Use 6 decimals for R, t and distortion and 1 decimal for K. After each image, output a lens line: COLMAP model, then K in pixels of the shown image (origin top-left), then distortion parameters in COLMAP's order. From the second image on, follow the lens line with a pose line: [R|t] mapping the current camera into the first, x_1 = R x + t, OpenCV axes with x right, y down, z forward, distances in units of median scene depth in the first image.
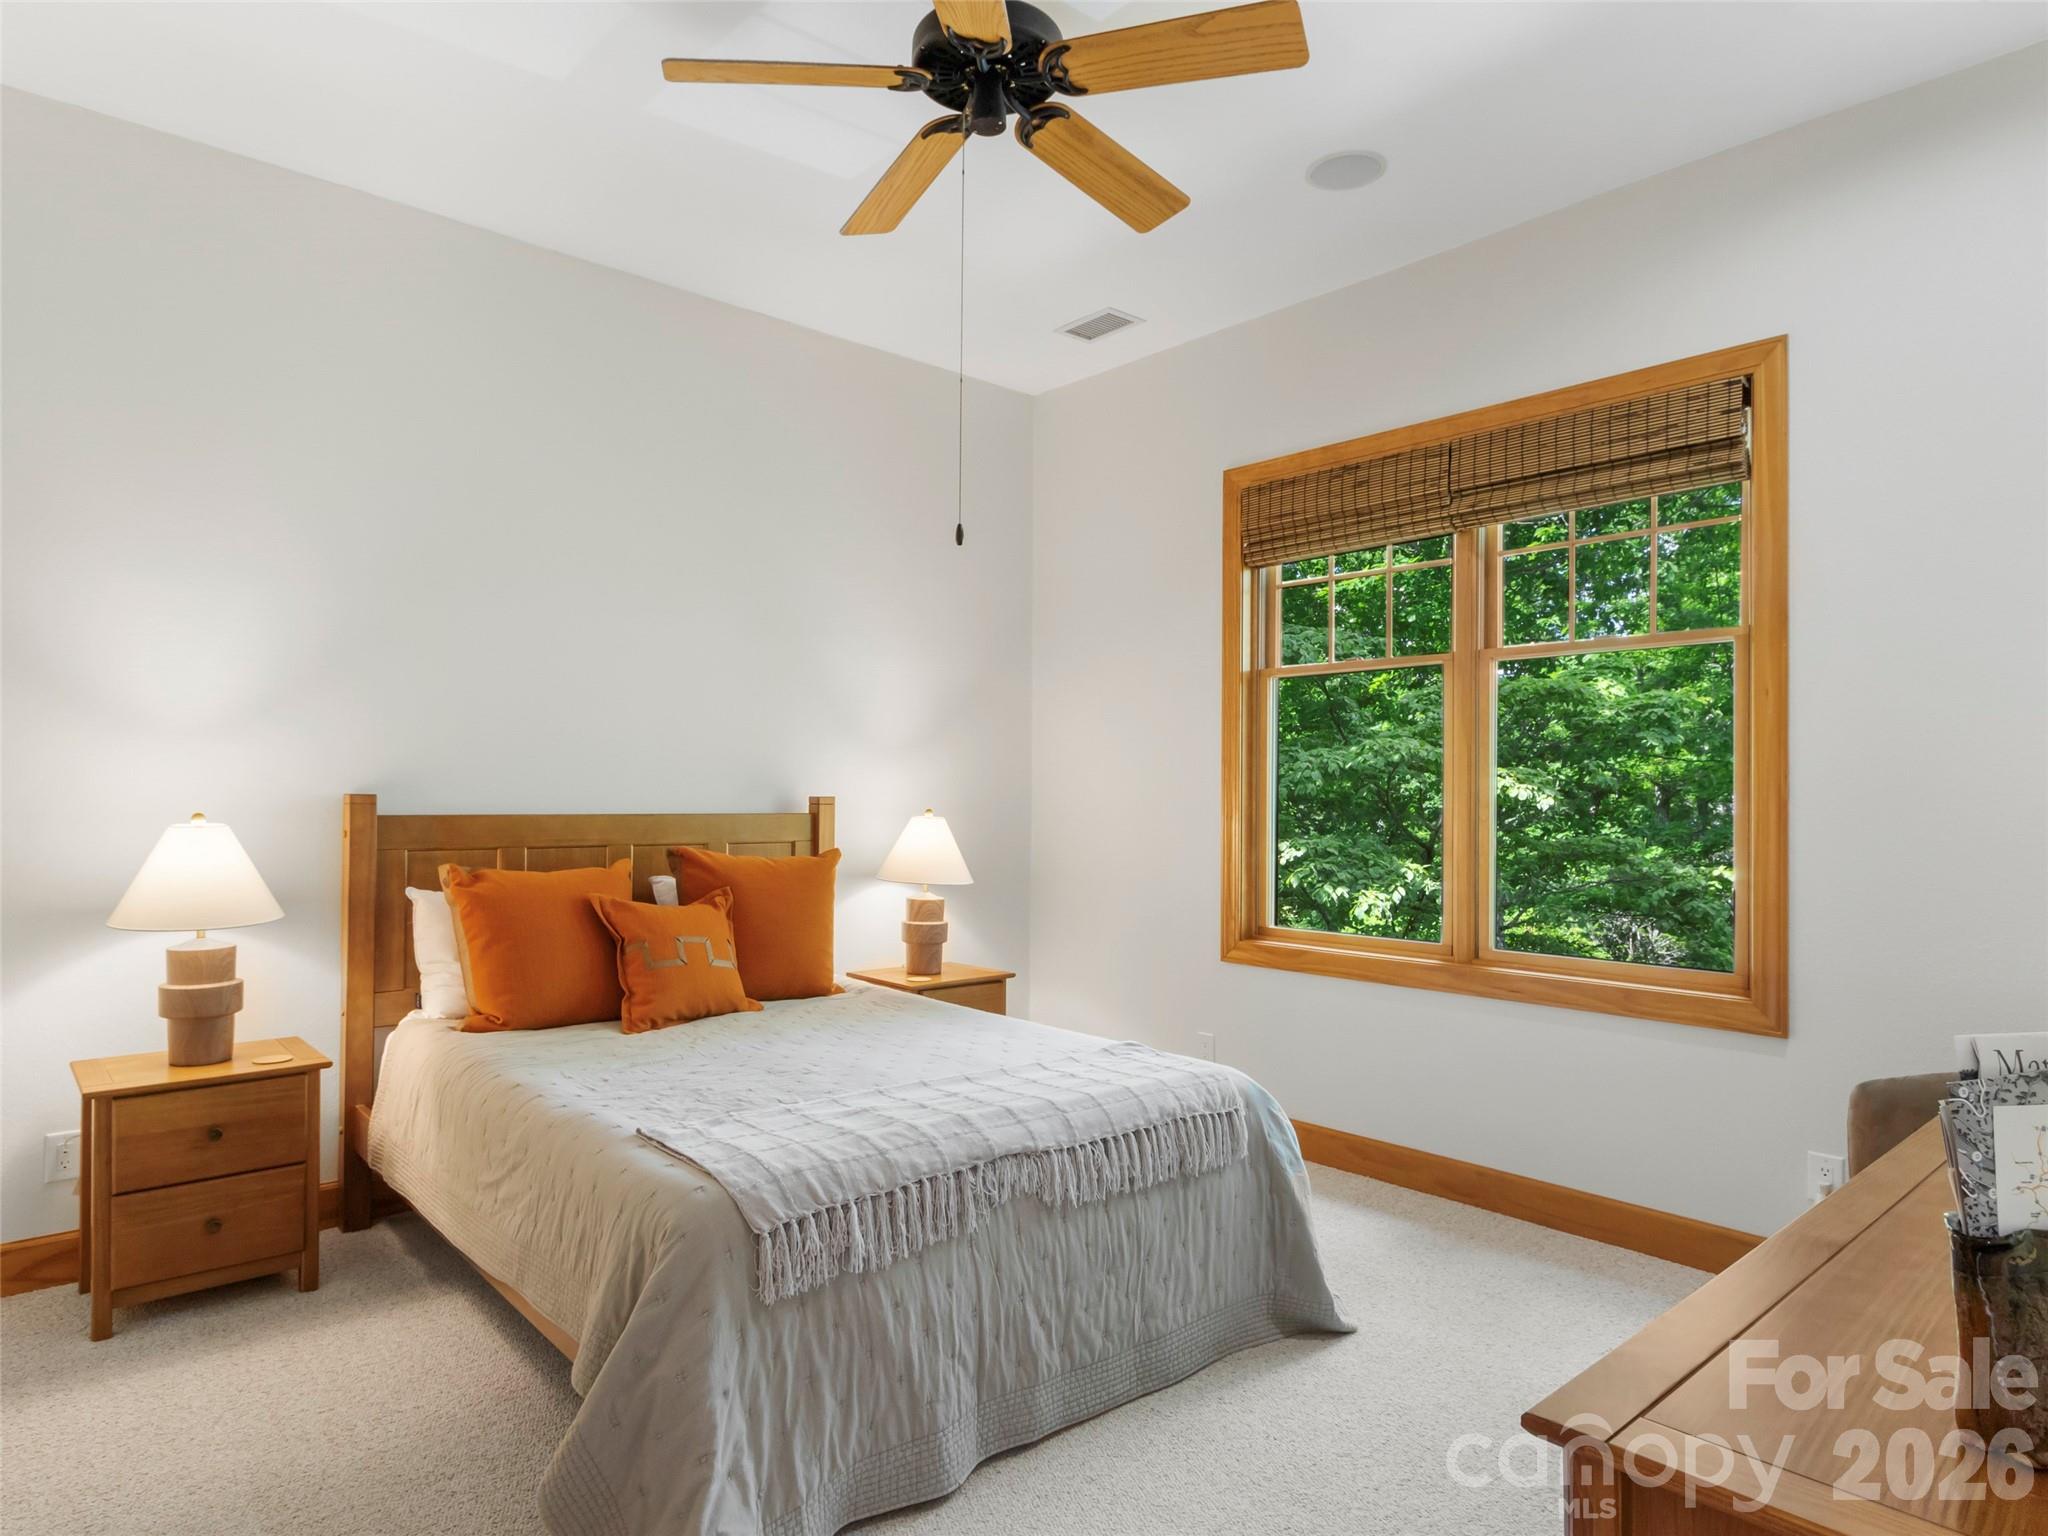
lens RADIAL K [[1215.7, 0, 1019.1], [0, 1215.7, 780.2], [0, 0, 1]] dist [0.001252, -0.003317]
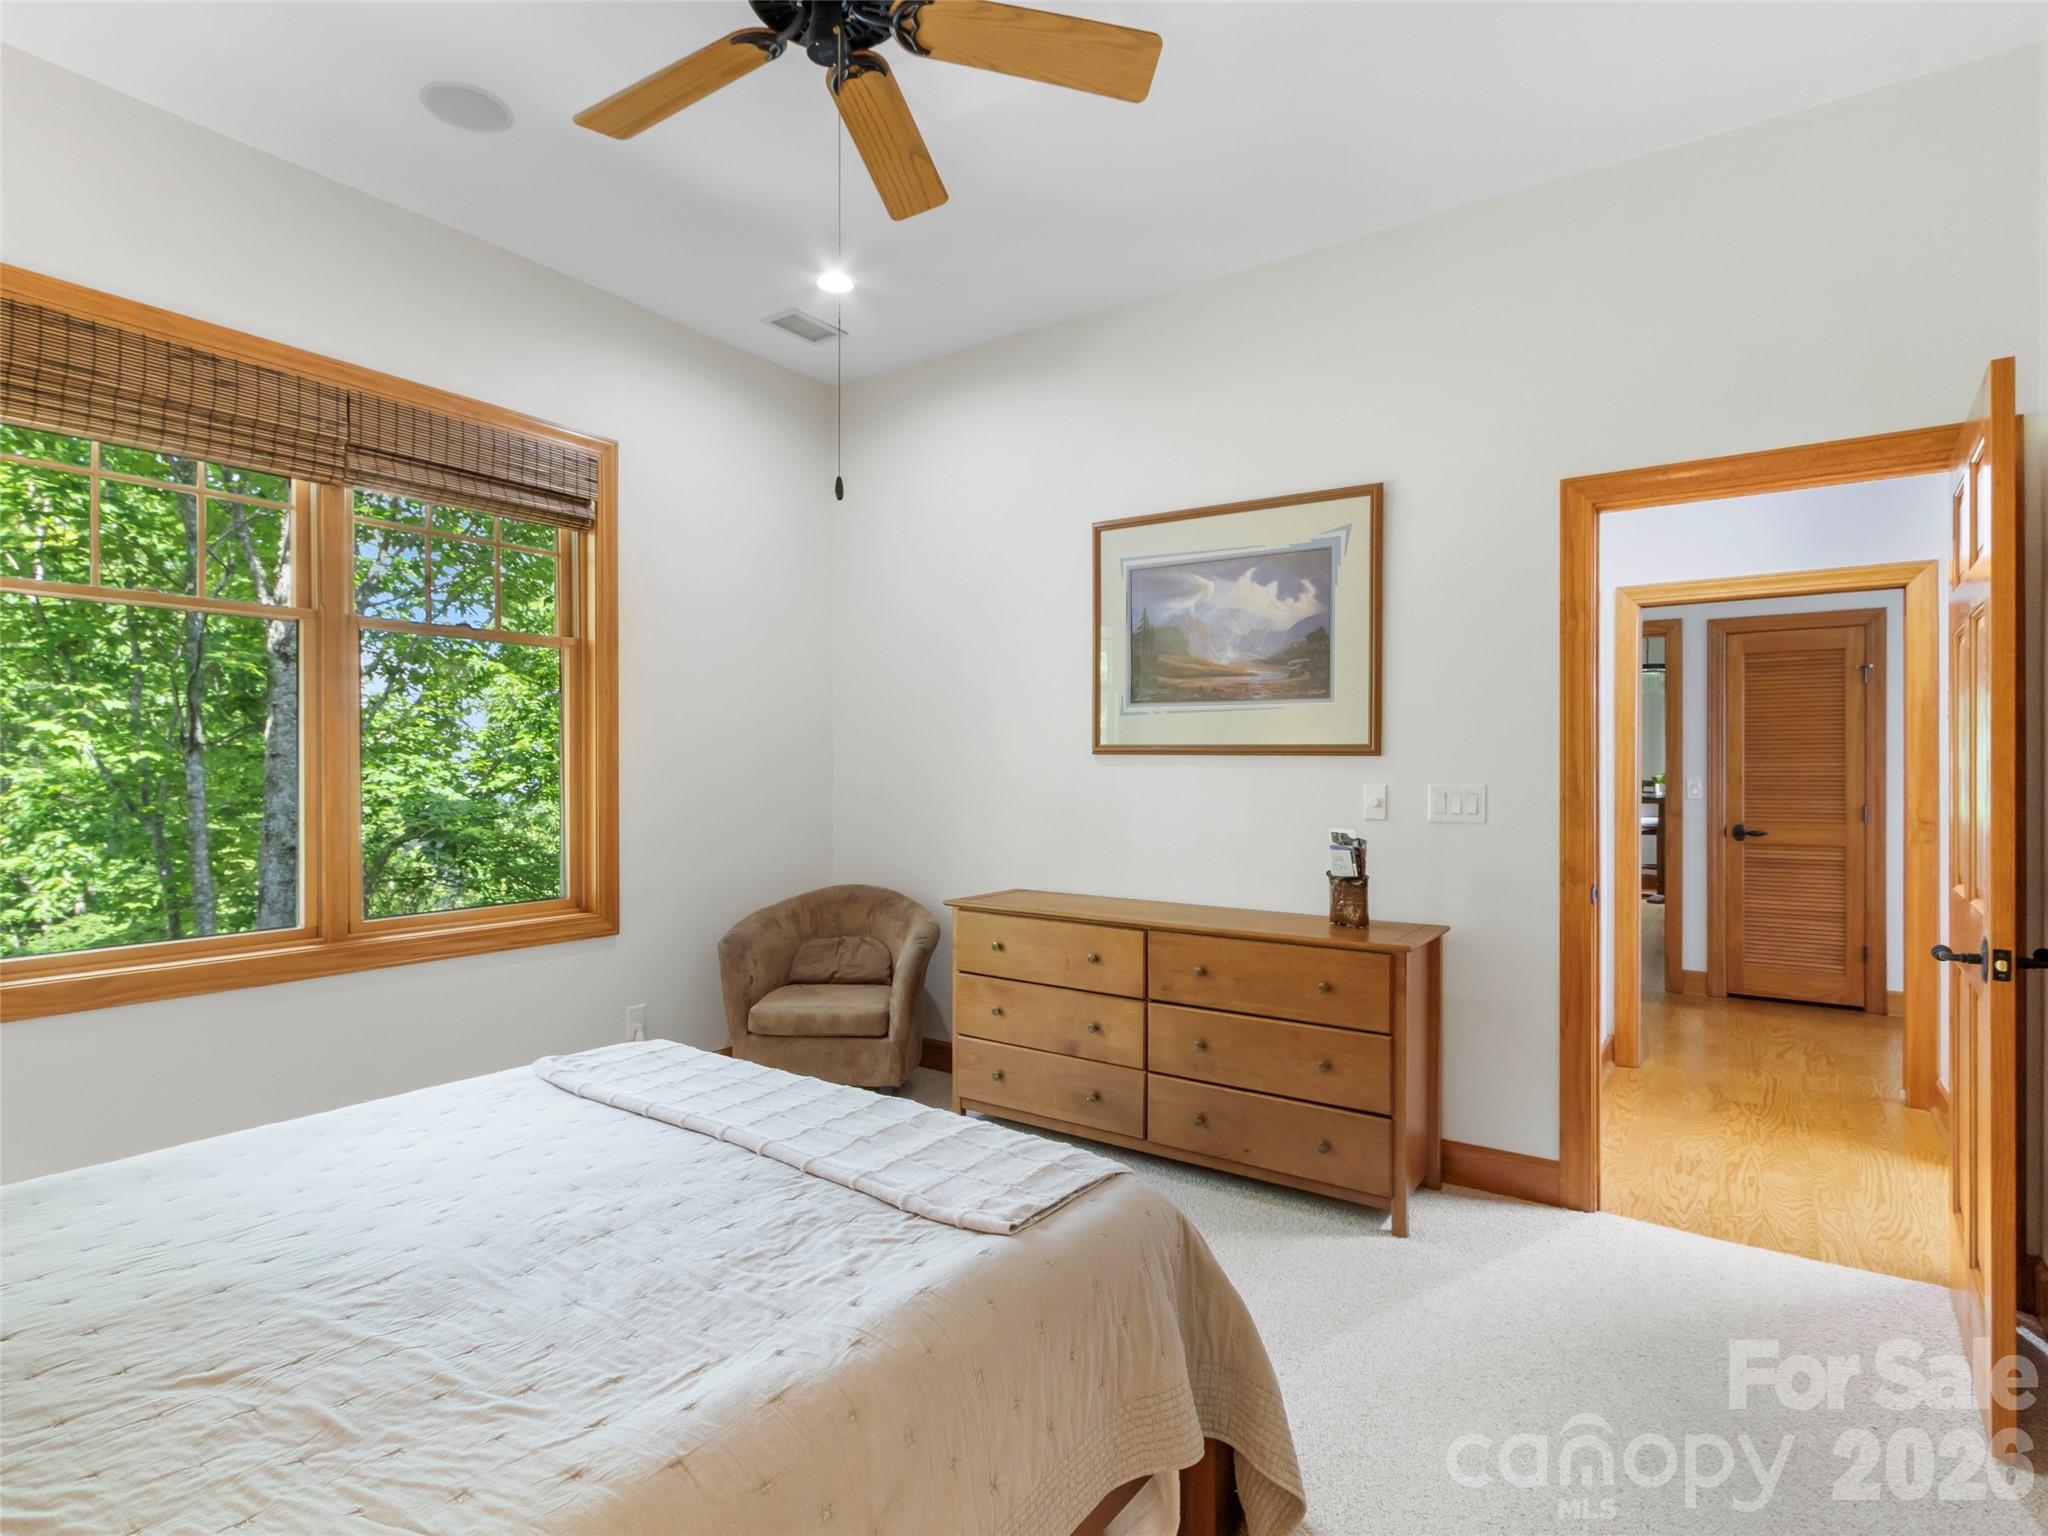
lens RADIAL K [[1069.1, 0, 985.0], [0, 1069.1, 759.1], [0, 0, 1]] dist [0.001670, -0.001509]
pose [[-0.209953, 0.000481, 0.977711, -0.630056], [-0.017797, 0.999832, -0.004314, 0.003157], [-0.977549, -0.018306, -0.209909, 0.768816]]
